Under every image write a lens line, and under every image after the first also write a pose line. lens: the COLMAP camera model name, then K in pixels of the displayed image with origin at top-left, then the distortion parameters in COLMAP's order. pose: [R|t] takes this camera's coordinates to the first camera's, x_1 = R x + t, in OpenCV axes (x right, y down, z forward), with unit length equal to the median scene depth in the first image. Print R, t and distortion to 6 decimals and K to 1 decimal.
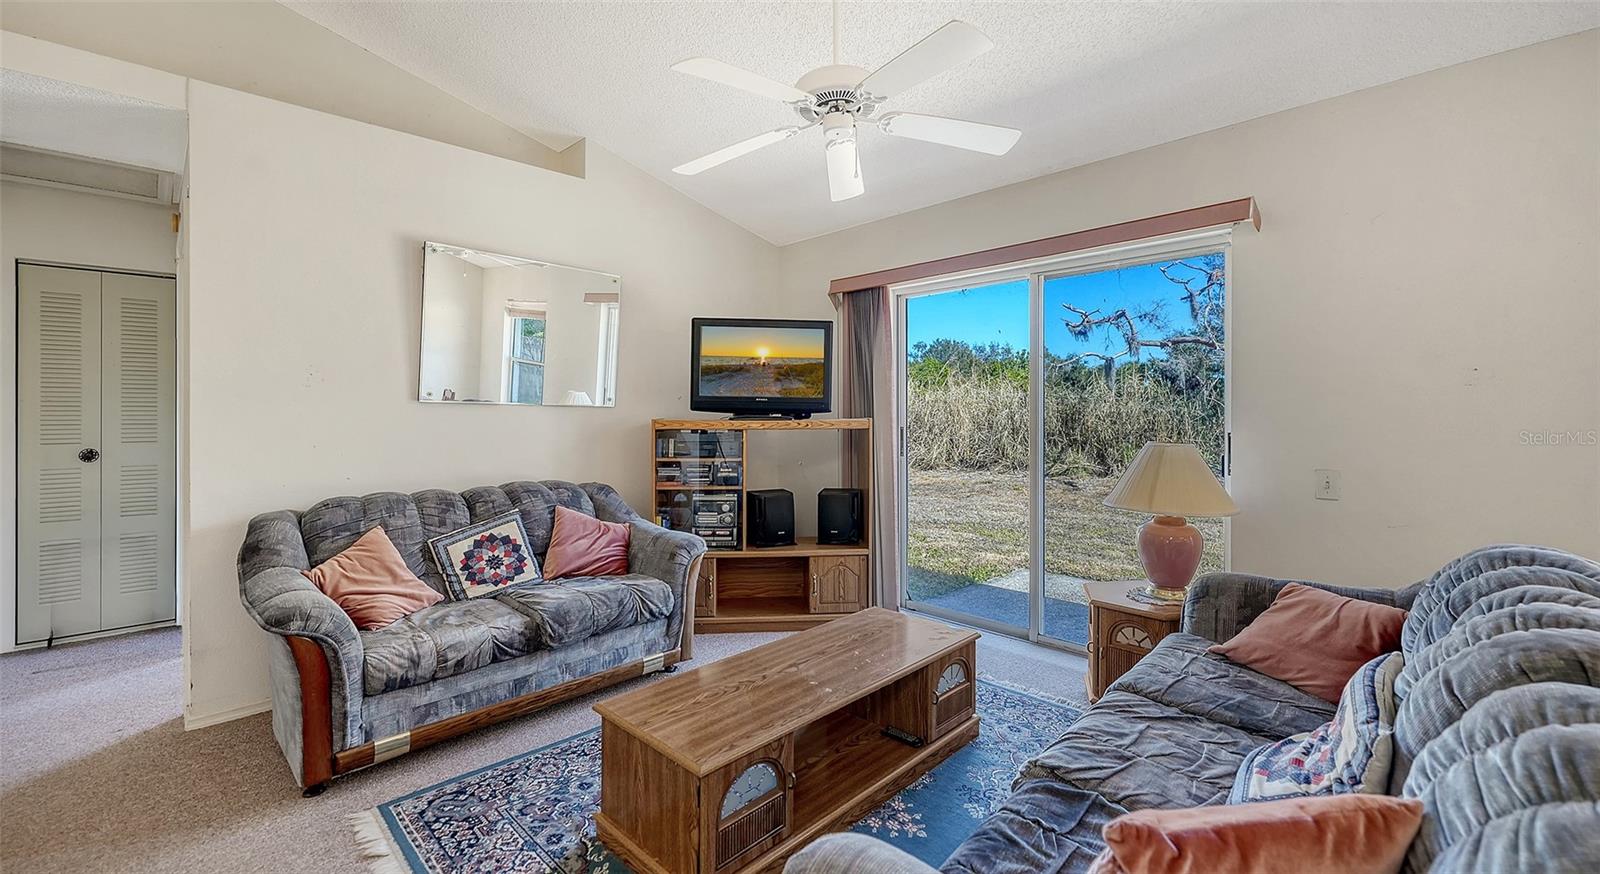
lens RADIAL K [[650.3, 0, 776.3], [0, 650.3, 418.7], [0, 0, 1]] dist [0.000810, 0.000098]
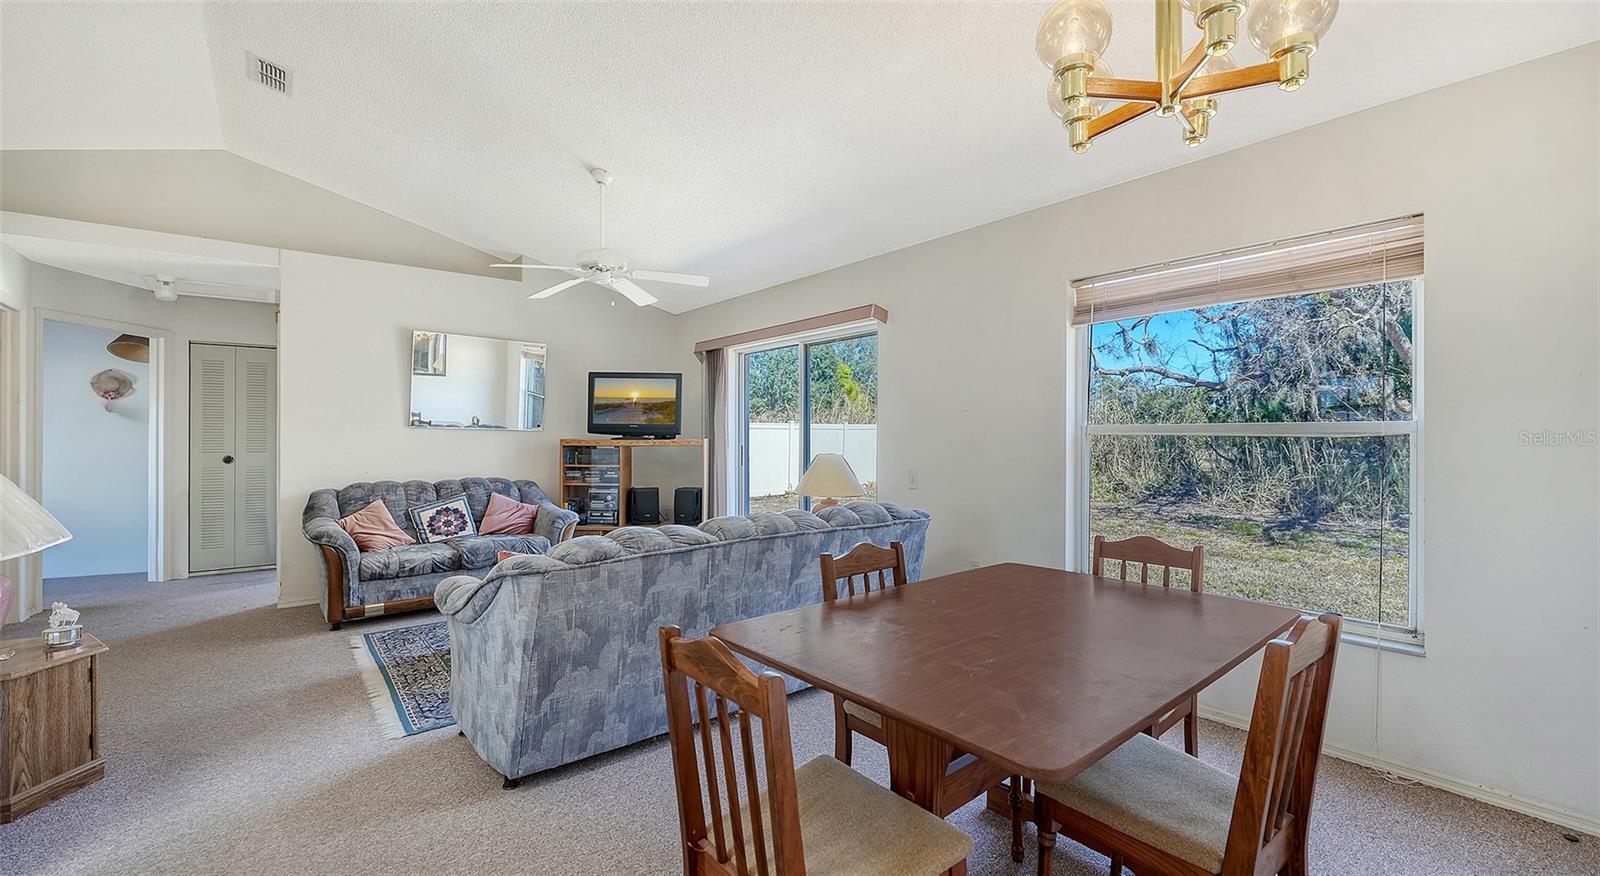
lens RADIAL K [[632.7, 0, 760.8], [0, 632.7, 440.1], [0, 0, 1]] dist [0.000323, -0.000002]
pose [[0.994390, 0.003947, -0.105700, 0.509178], [-0.004210, 0.999989, -0.002267, 0.005947], [0.105690, 0.002700, 0.994395, -0.505859]]
